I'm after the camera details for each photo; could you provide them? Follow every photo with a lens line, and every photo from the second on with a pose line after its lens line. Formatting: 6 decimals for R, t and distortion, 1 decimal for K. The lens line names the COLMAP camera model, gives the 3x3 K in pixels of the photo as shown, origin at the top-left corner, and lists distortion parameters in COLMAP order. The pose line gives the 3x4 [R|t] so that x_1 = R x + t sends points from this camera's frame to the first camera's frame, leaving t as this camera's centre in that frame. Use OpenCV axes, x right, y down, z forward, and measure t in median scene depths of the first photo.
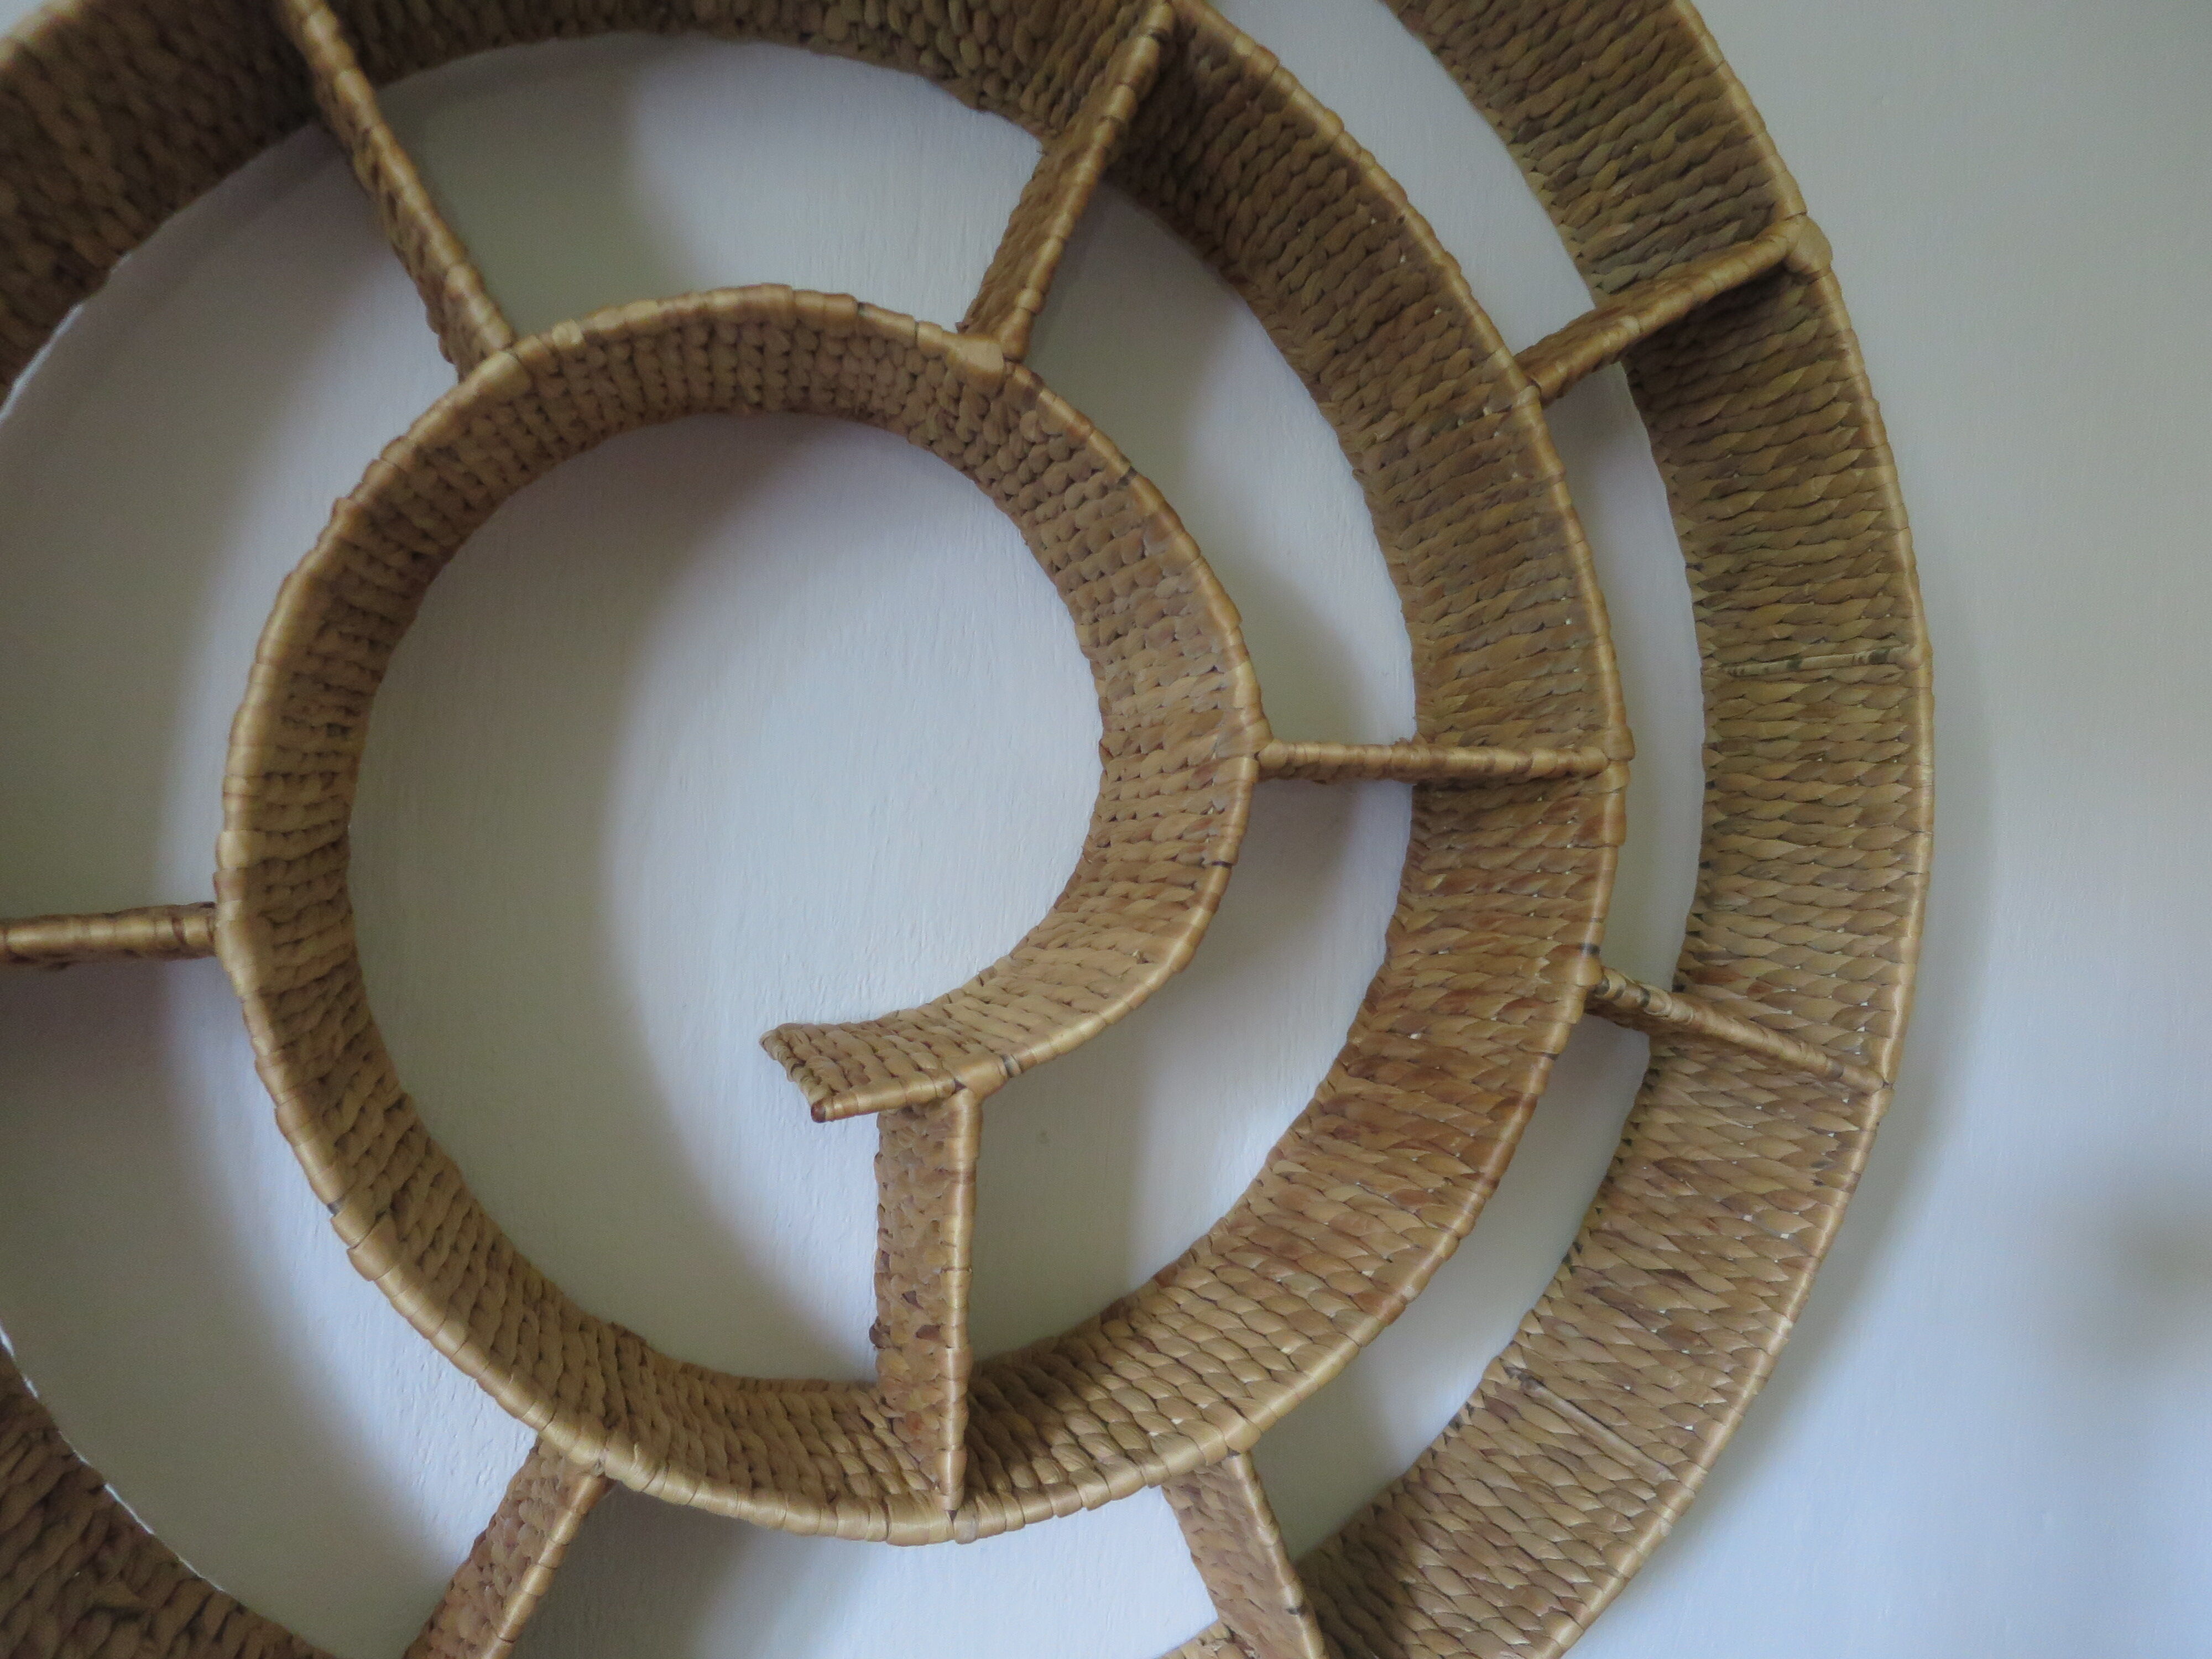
lens RADIAL K [[1572.4, 0, 1099.2], [0, 1572.4, 824.4], [0, 0, 1]] dist [-0.047241, 0.002618]
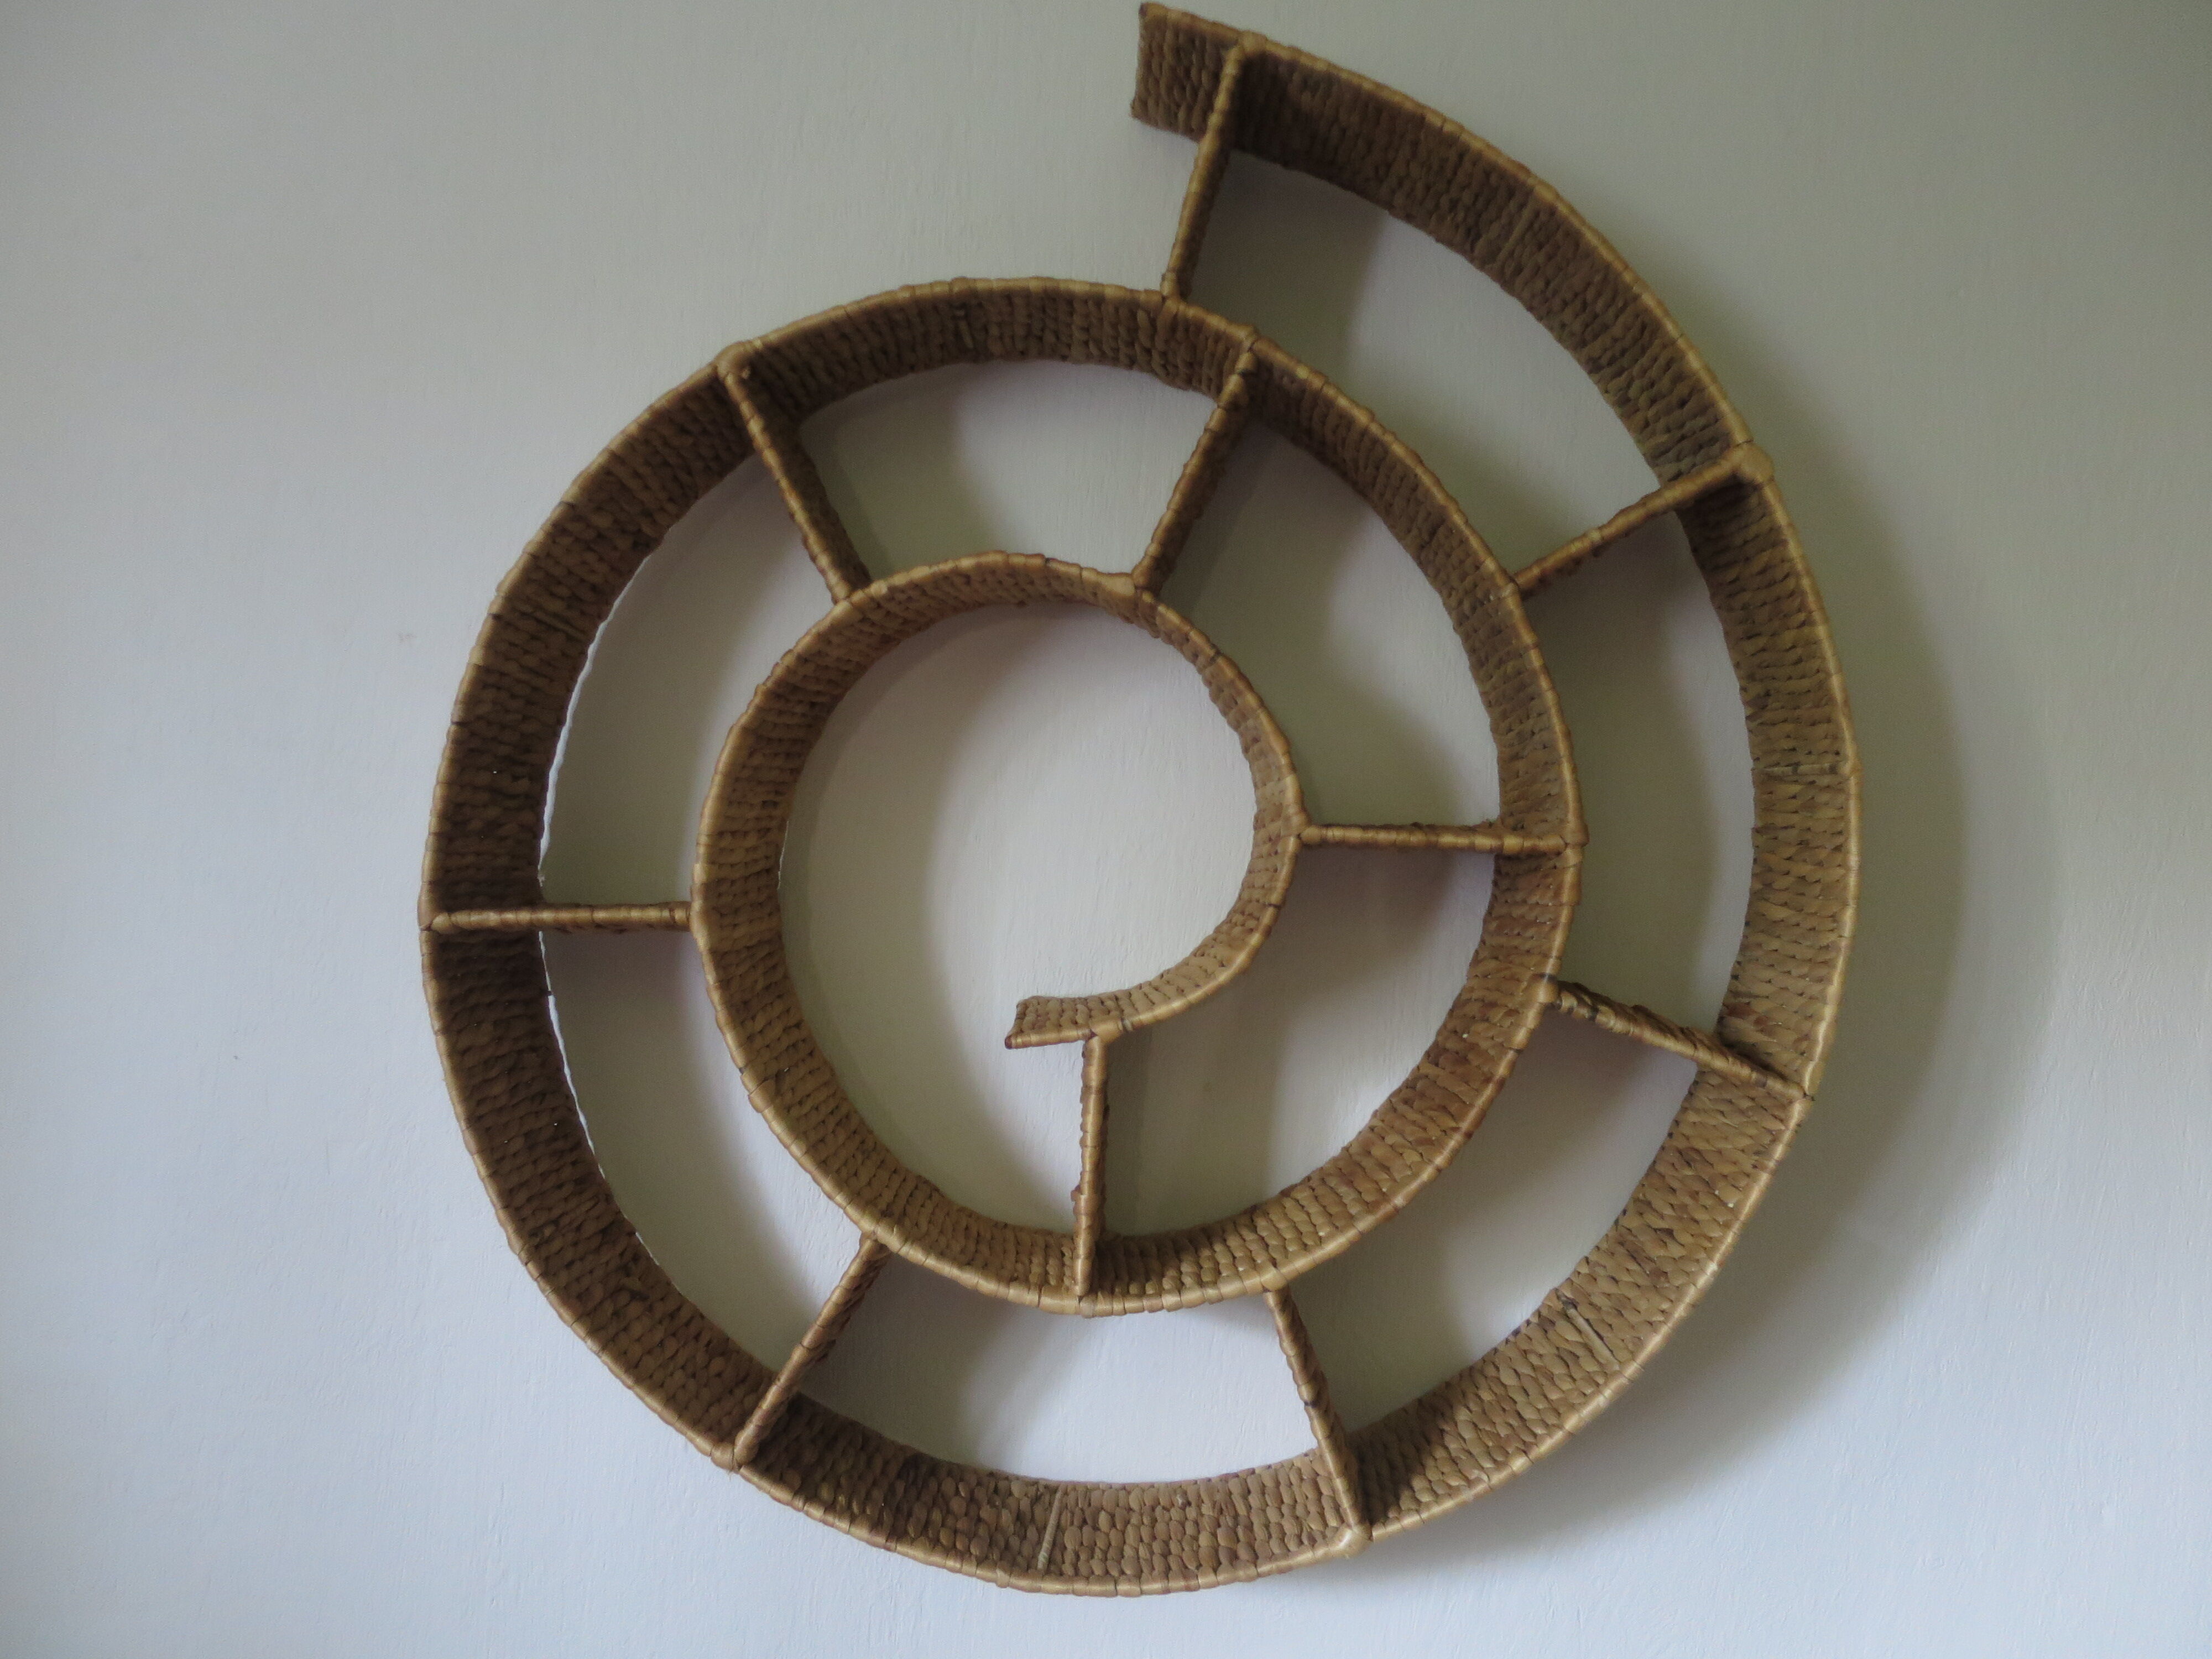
lens RADIAL K [[1572.4, 0, 1099.2], [0, 1572.4, 824.4], [0, 0, 1]] dist [-0.047241, 0.002618]
pose [[0.942069, 0.029140, -0.334150, 0.406976], [-0.033888, 0.999390, -0.008388, -0.033741], [0.333702, 0.019226, 0.942483, -0.483165]]
